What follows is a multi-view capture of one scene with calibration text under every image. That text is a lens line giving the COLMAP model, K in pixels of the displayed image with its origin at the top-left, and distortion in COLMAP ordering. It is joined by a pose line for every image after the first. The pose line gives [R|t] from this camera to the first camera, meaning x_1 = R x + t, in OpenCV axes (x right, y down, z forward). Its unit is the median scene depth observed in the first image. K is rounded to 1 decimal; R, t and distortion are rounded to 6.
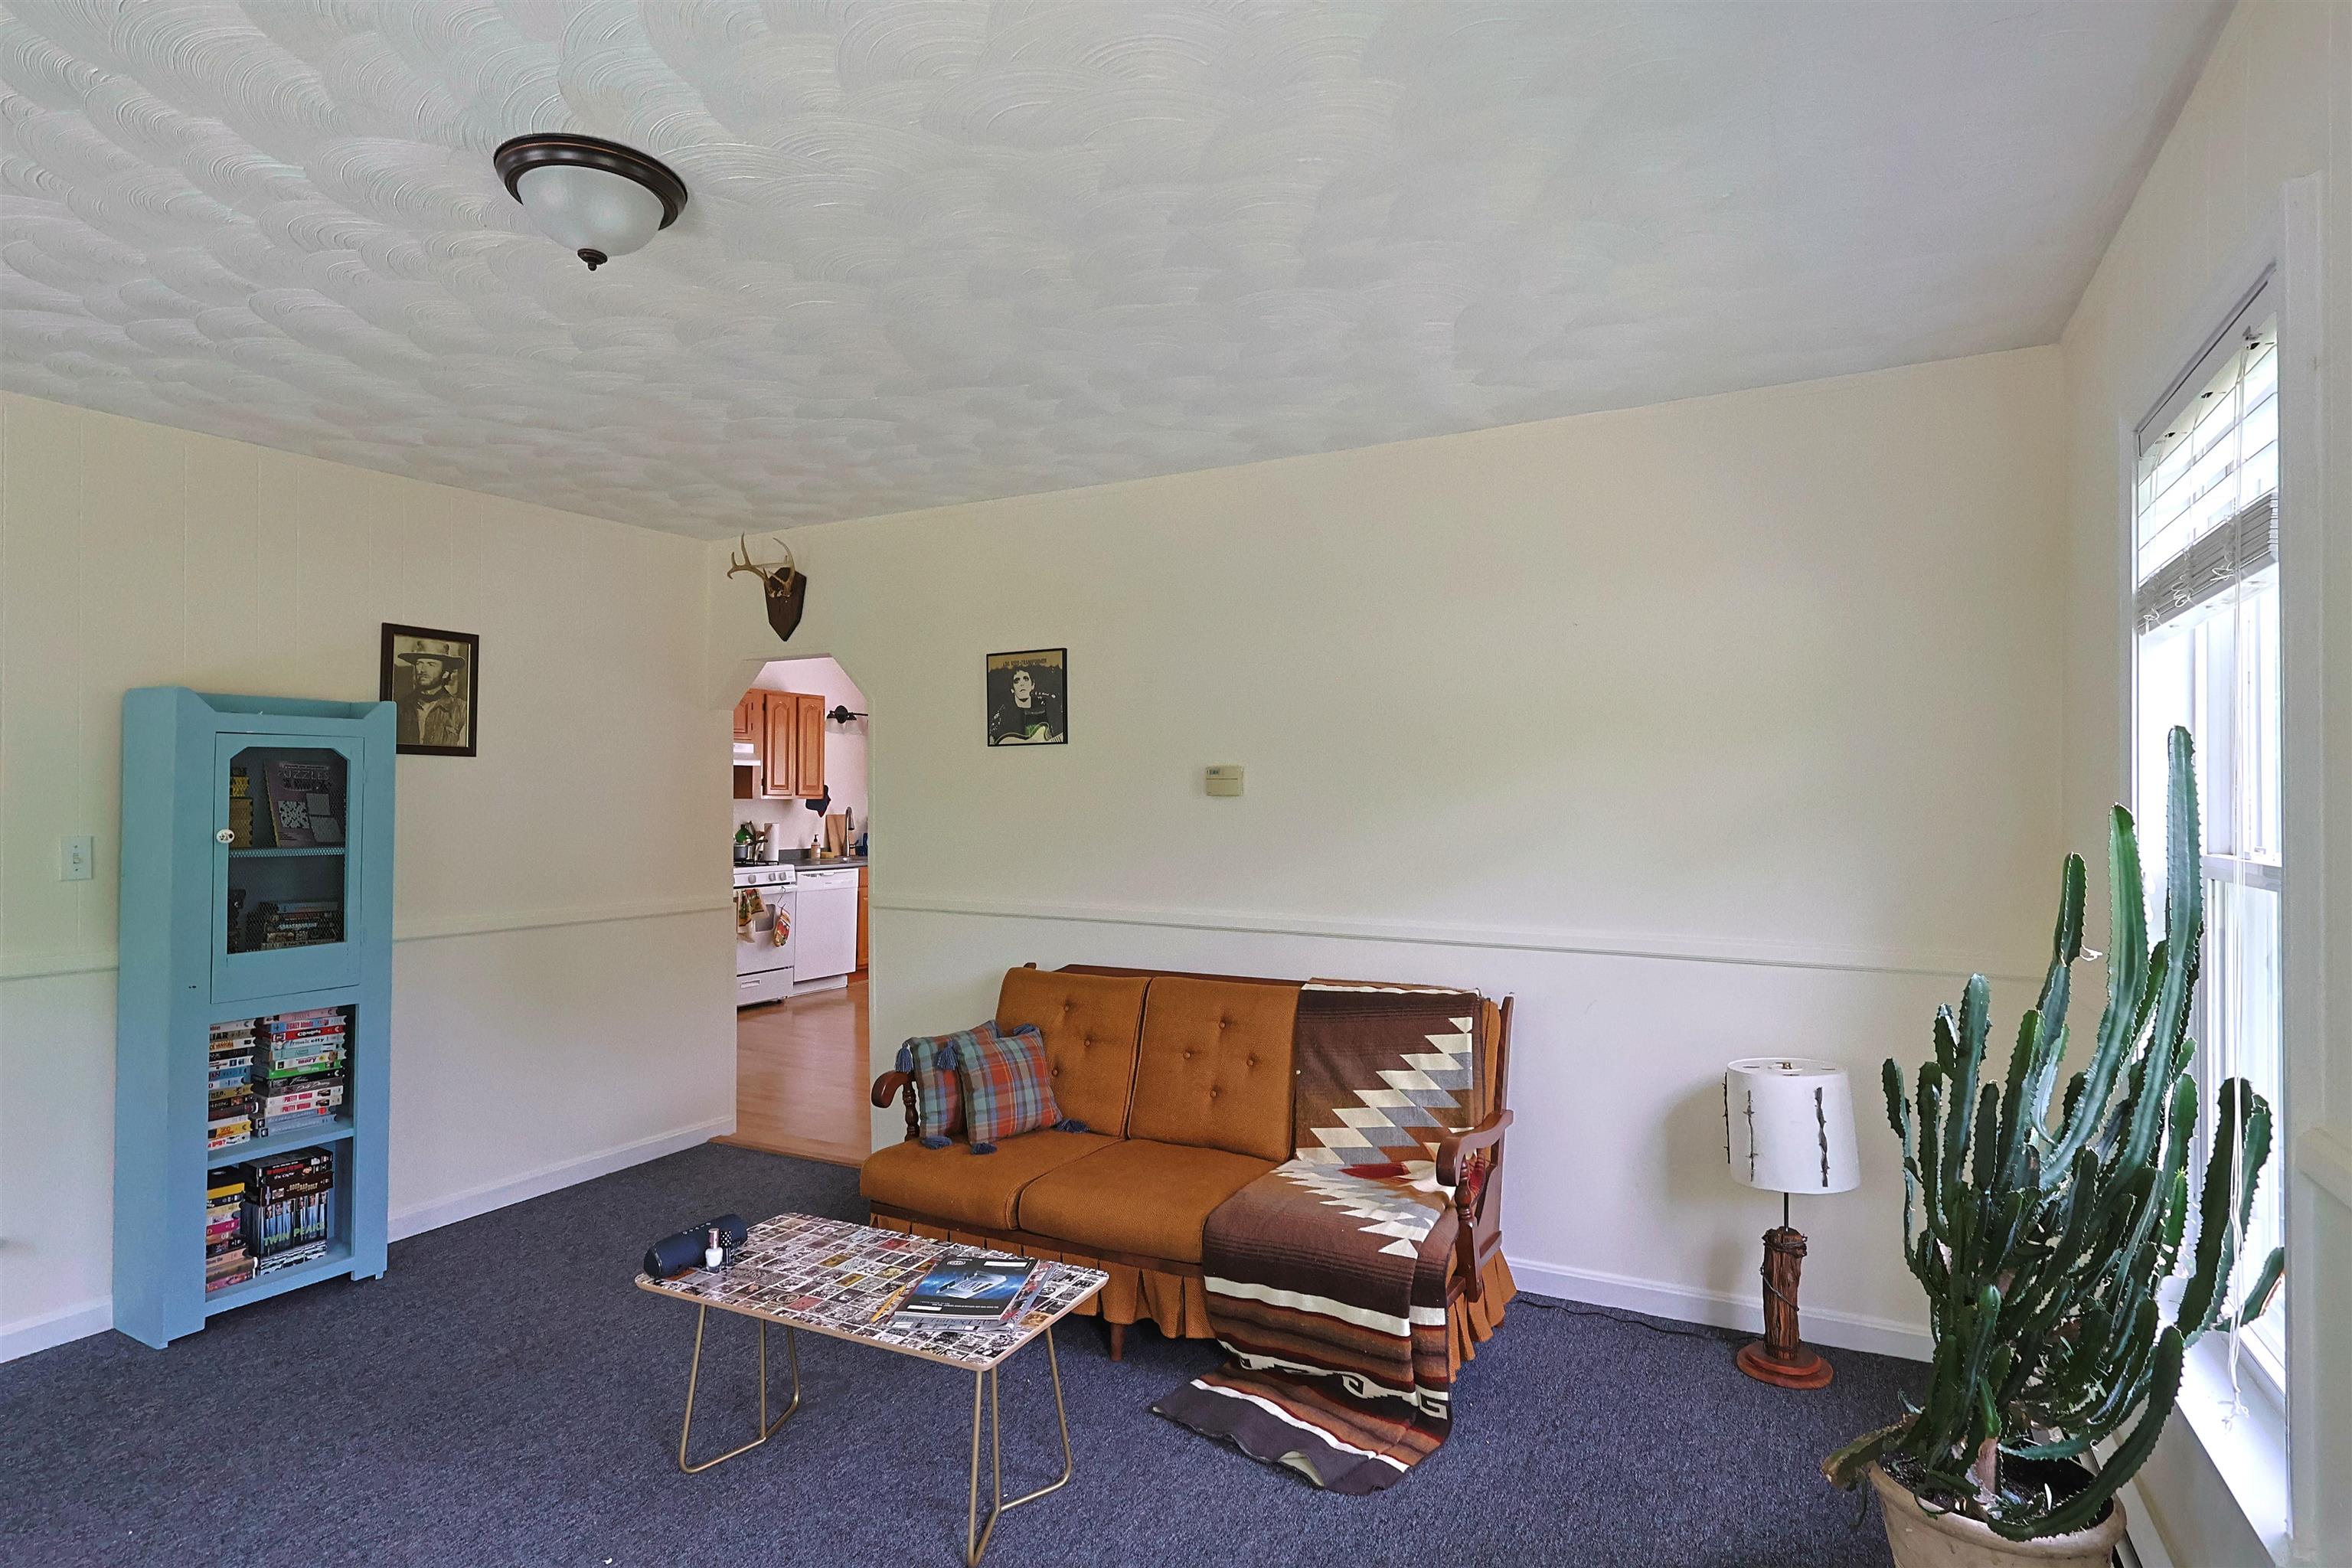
lens RADIAL K [[1234.0, 0, 1188.9], [0, 1234.0, 784.4], [0, 0, 1]] dist [0.006006, -0.000155]
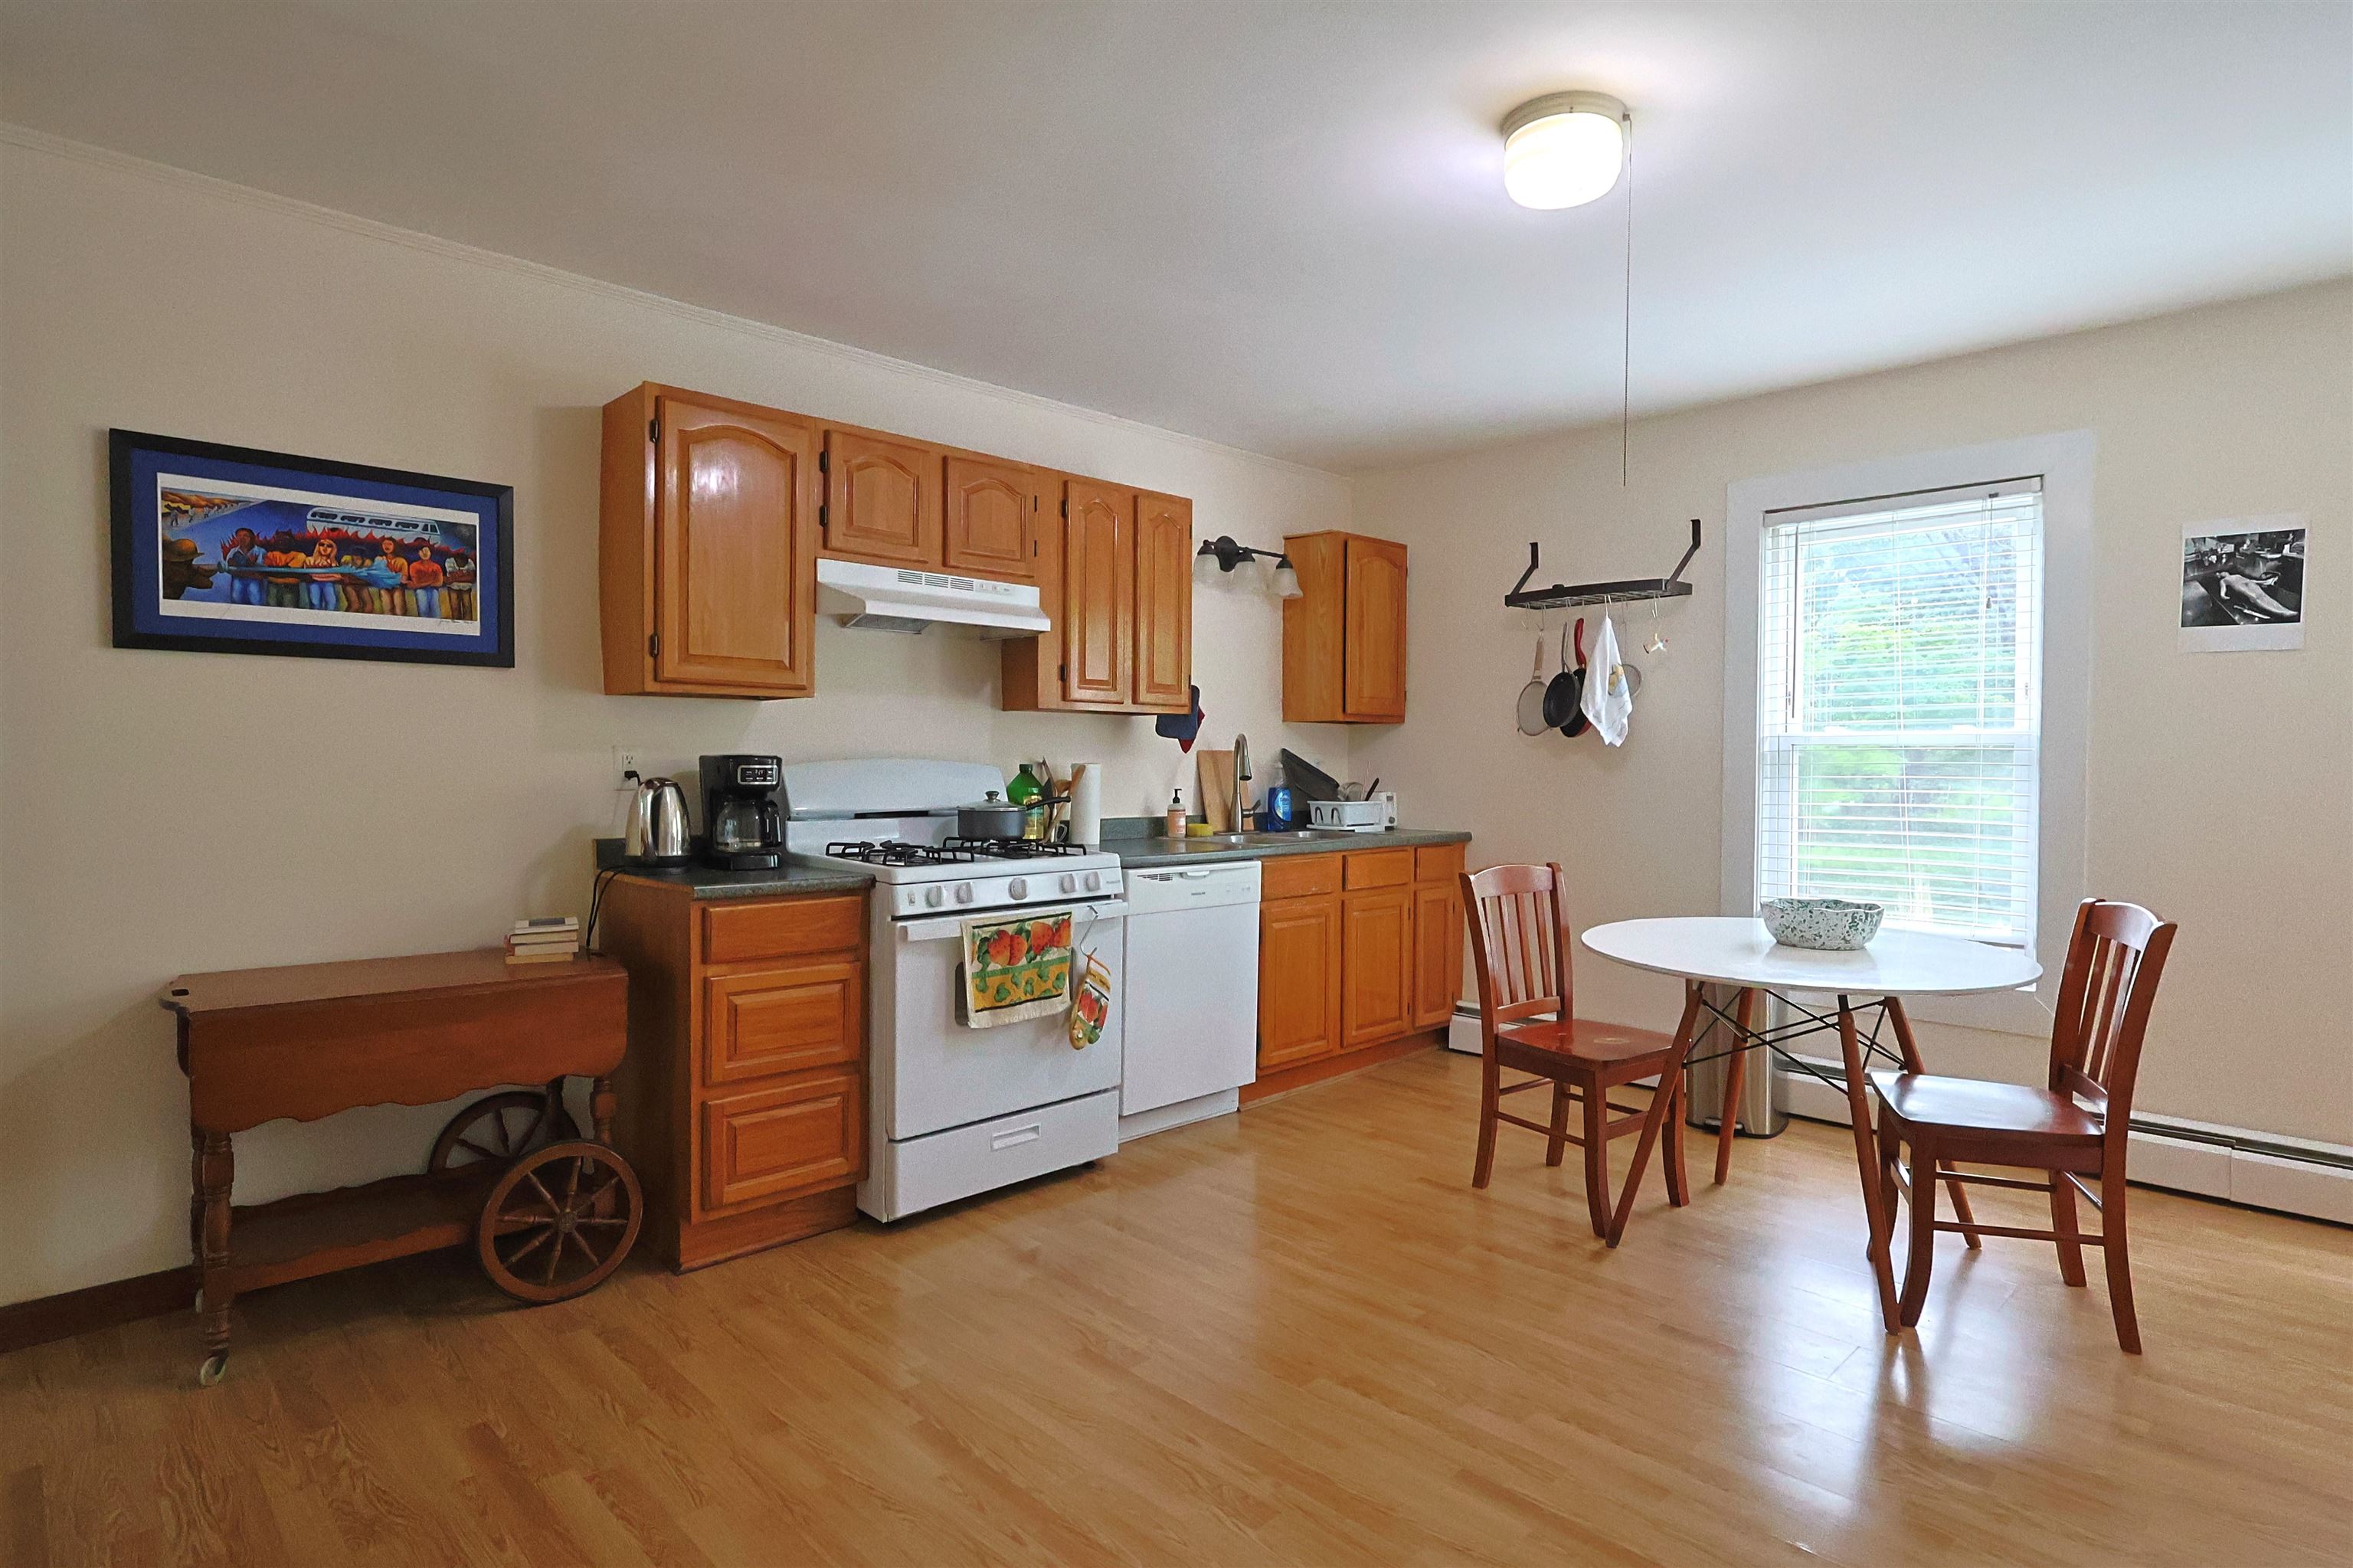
lens RADIAL K [[1234.6, 0, 1175.7], [0, 1234.6, 789.6], [0, 0, 1]] dist [0.006006, -0.000155]
pose [[0.949213, 0.007387, -0.314549, -0.152795], [0.002416, 0.999524, 0.030762, 0.026581], [0.314626, -0.029959, 0.948743, 0.551976]]
